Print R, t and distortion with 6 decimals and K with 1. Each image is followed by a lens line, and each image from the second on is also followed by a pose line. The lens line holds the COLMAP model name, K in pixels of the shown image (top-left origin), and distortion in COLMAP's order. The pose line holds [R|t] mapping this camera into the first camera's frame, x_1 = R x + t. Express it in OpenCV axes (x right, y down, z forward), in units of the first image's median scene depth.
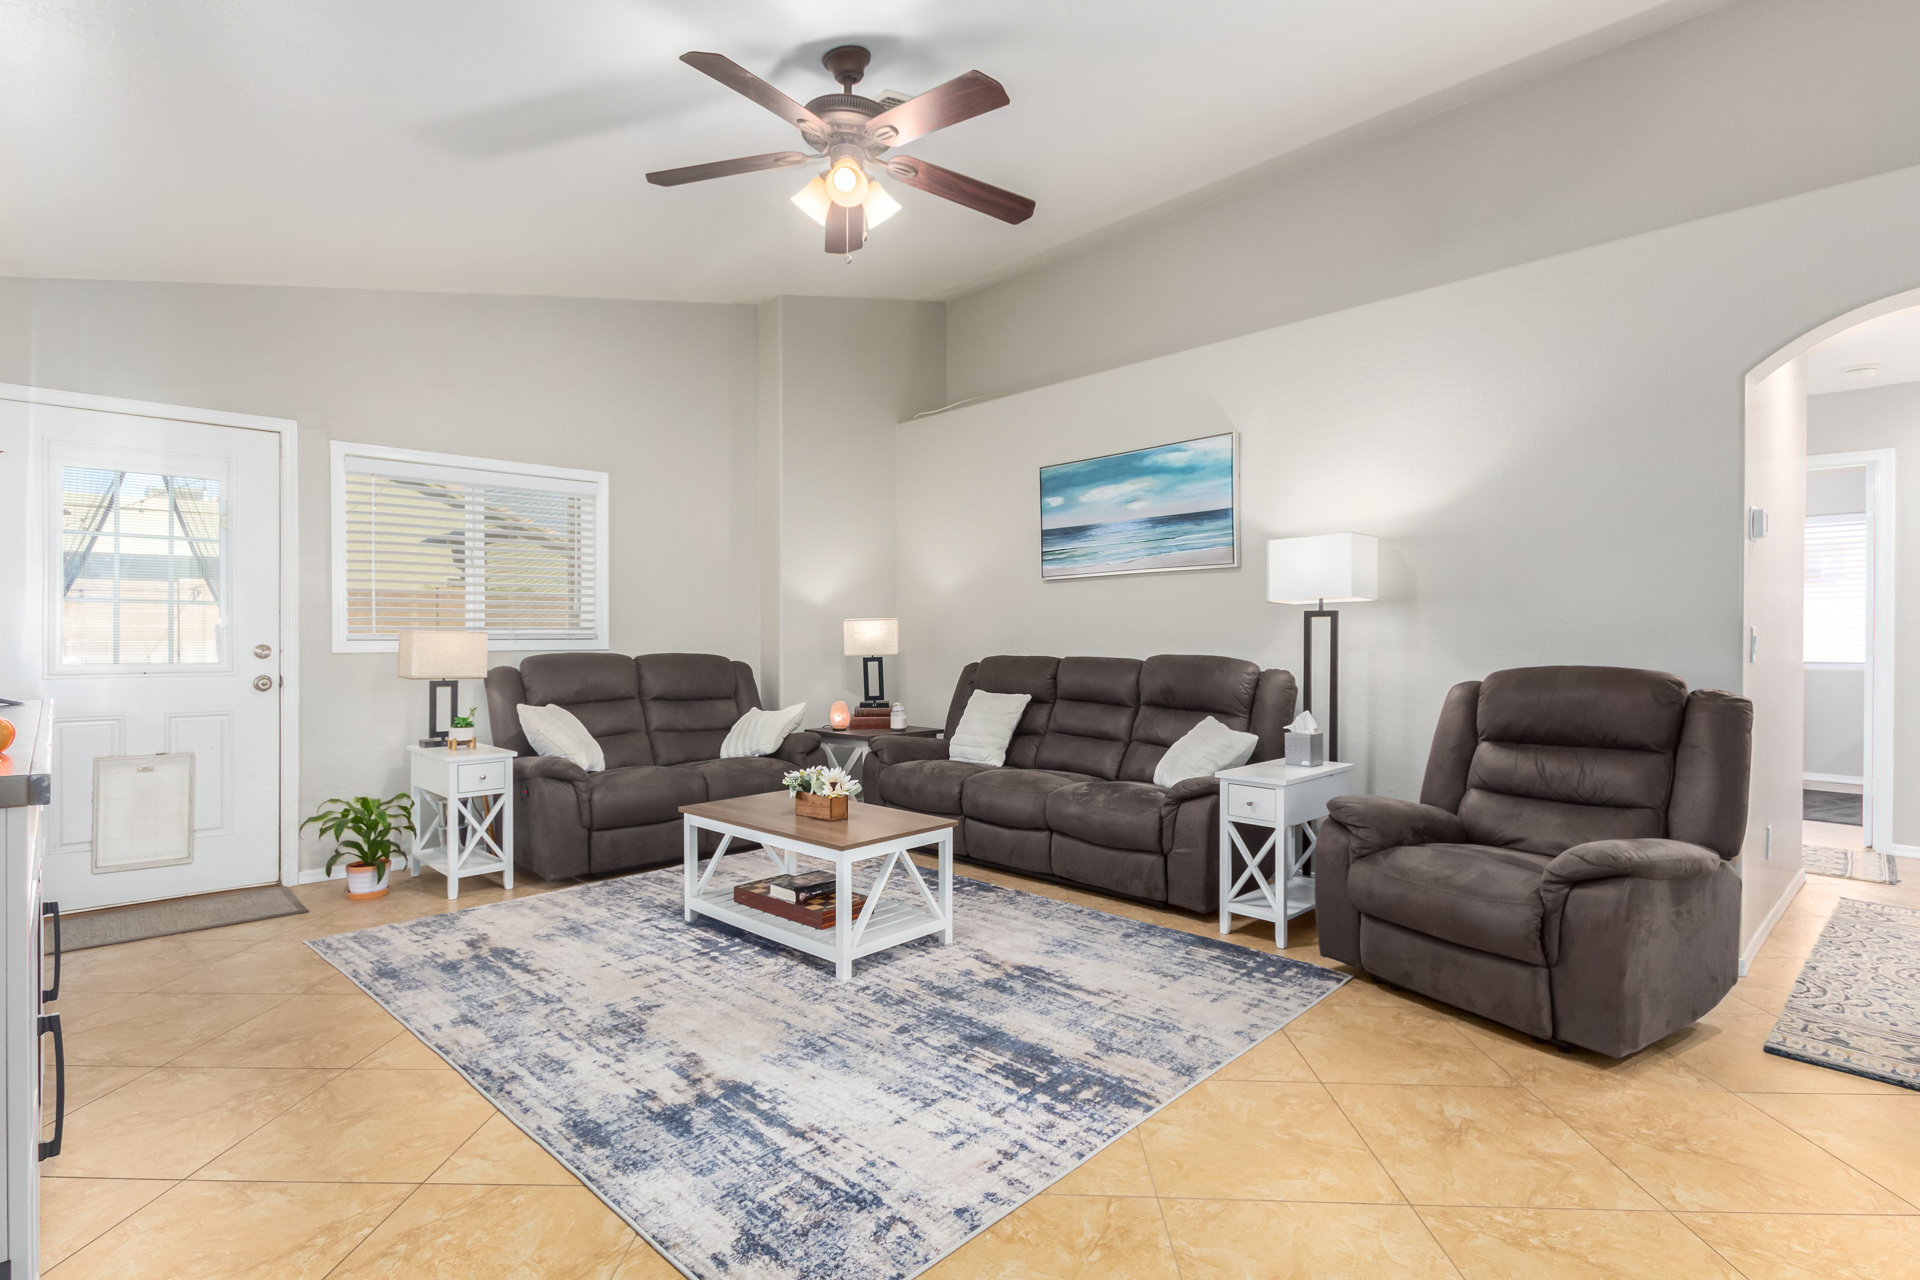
lens RADIAL K [[928.6, 0, 964.1], [0, 928.6, 635.5], [0, 0, 1]] dist [-0.000030, -0.000066]
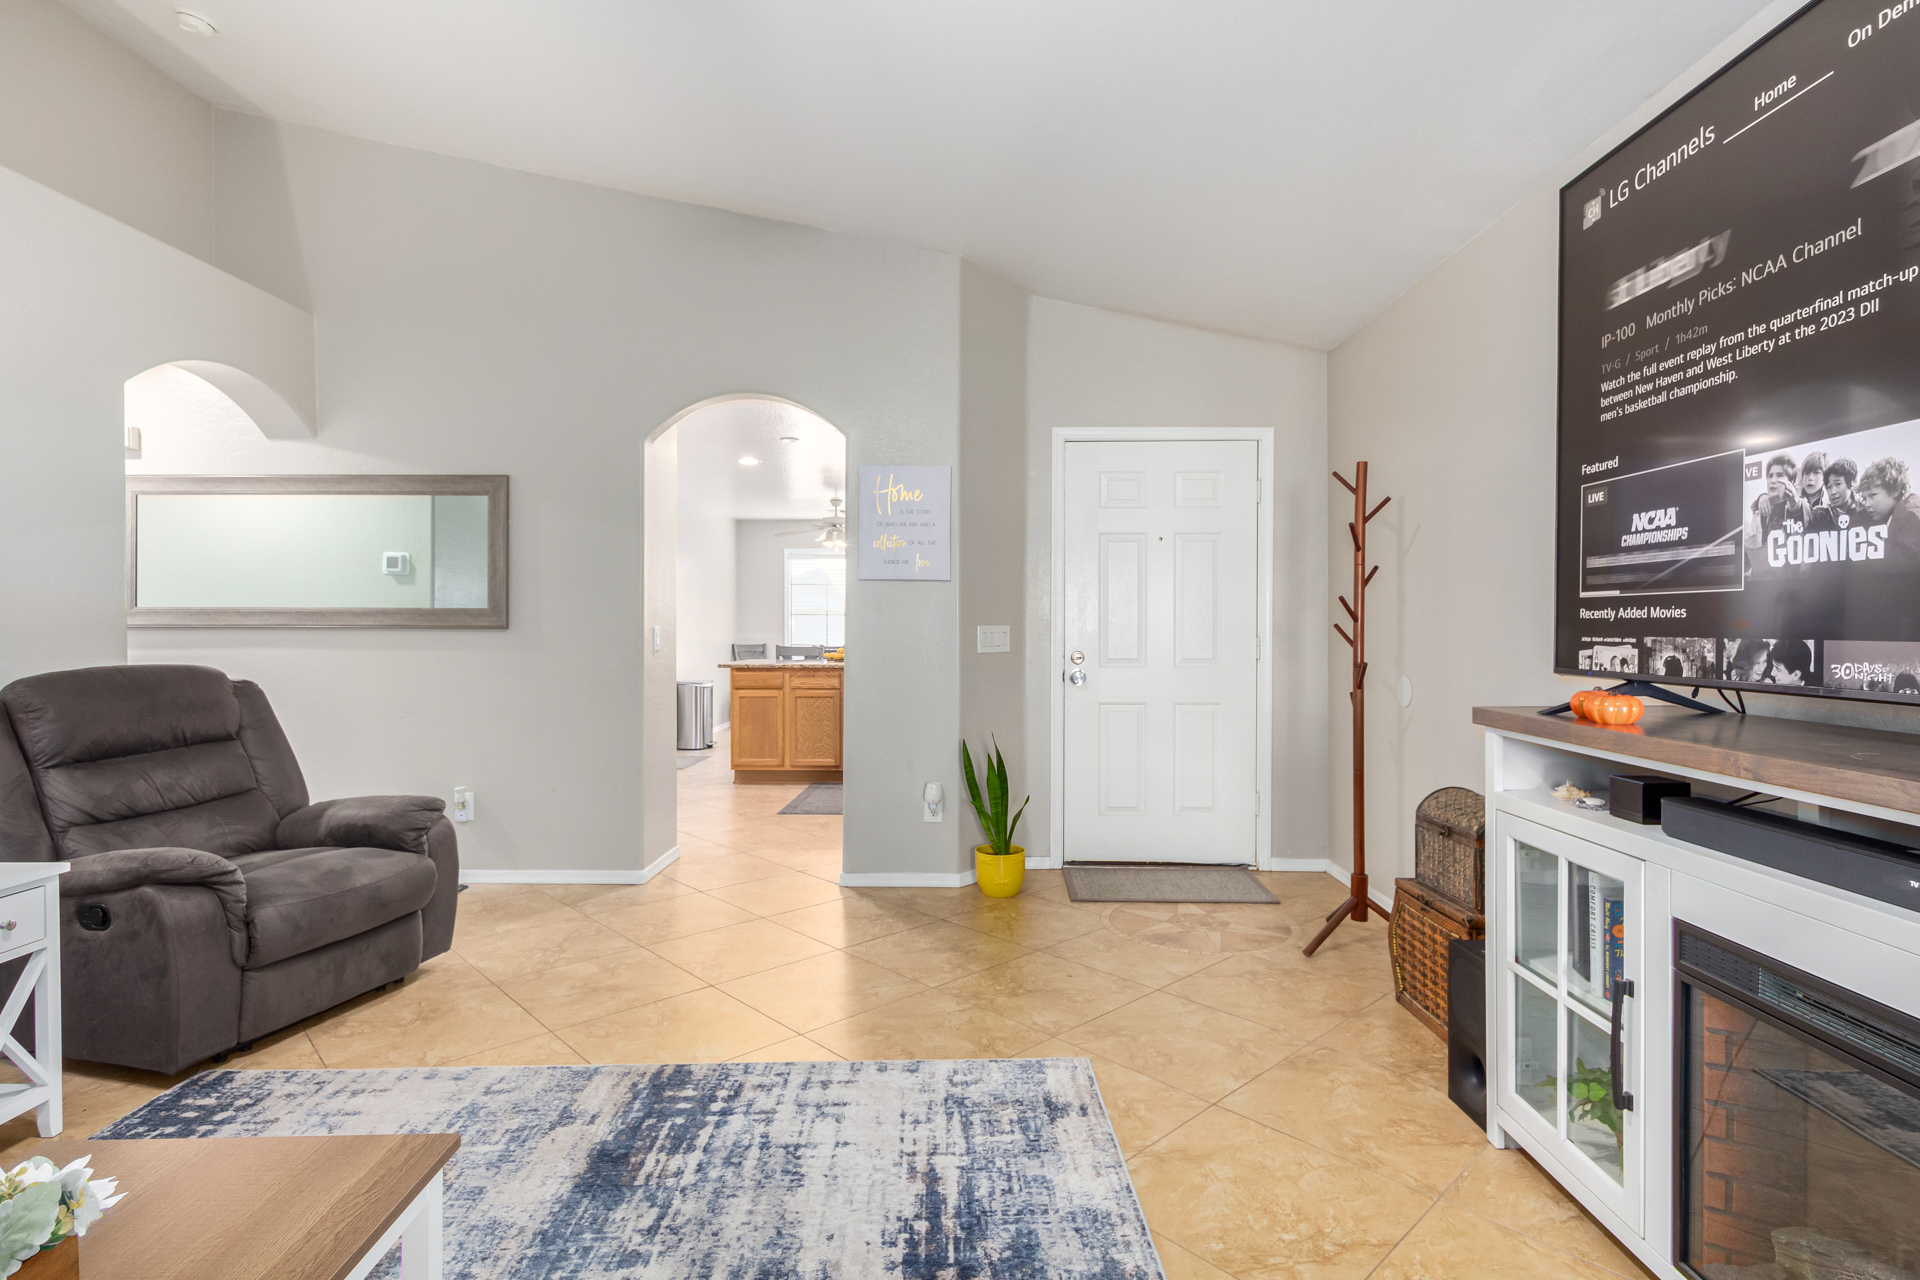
lens RADIAL K [[944.3, 0, 960.0], [0, 944.3, 640.0], [0, 0, 1]] dist [-0.000228, -0.000244]
pose [[-0.710783, -0.012103, 0.703307, -0.702633], [-0.000072, 0.999853, 0.017134, -0.006183], [-0.703411, 0.012128, -0.710680, 1.356555]]
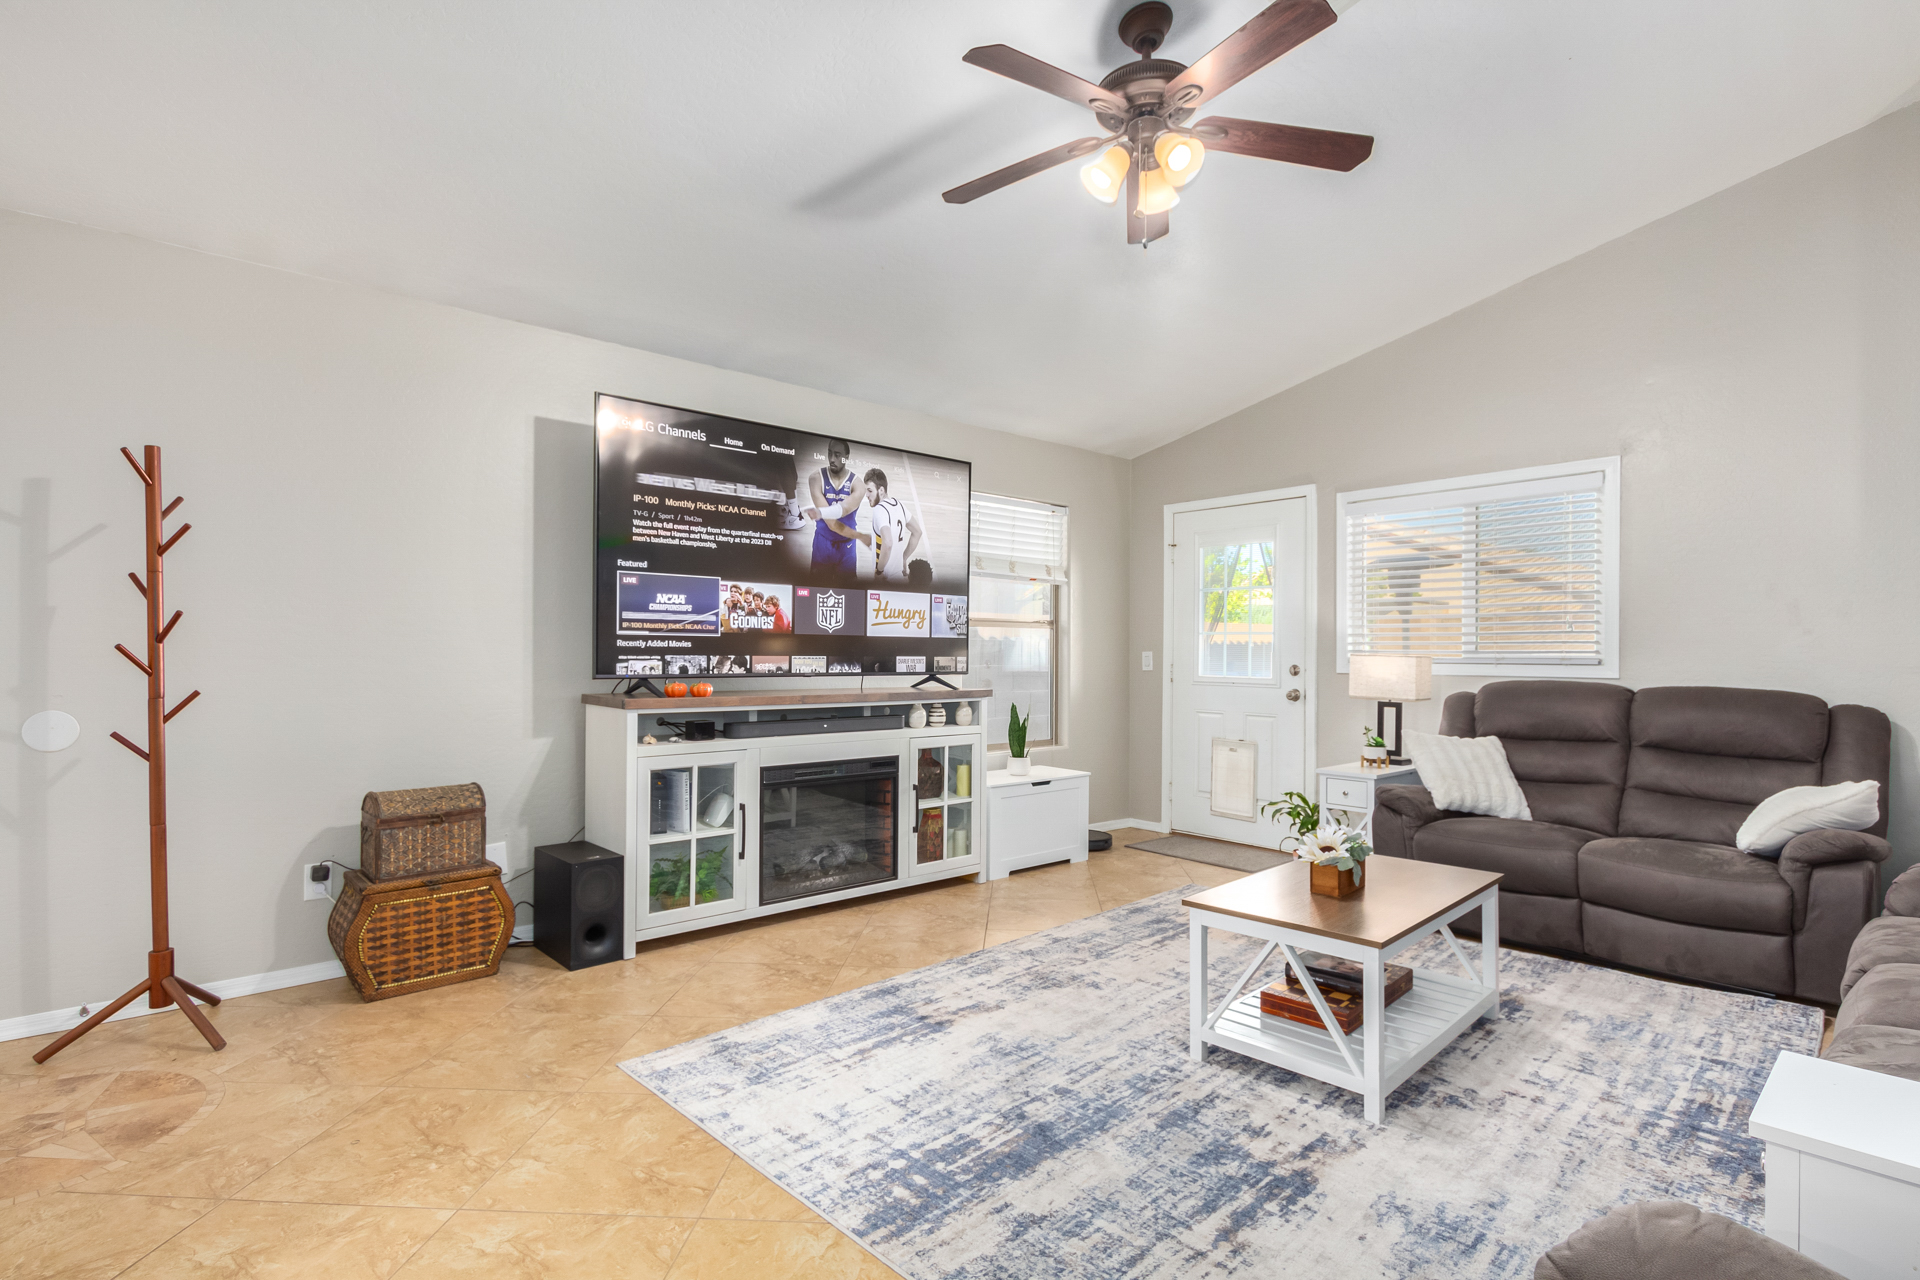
lens RADIAL K [[928.6, 0, 964.1], [0, 928.6, 635.5], [0, 0, 1]] dist [-0.000030, -0.000066]
pose [[-0.030262, -0.017948, -0.999381, 0.899537], [-0.008832, 0.999805, -0.017688, -0.006048], [0.999503, 0.008291, -0.030415, 0.973352]]
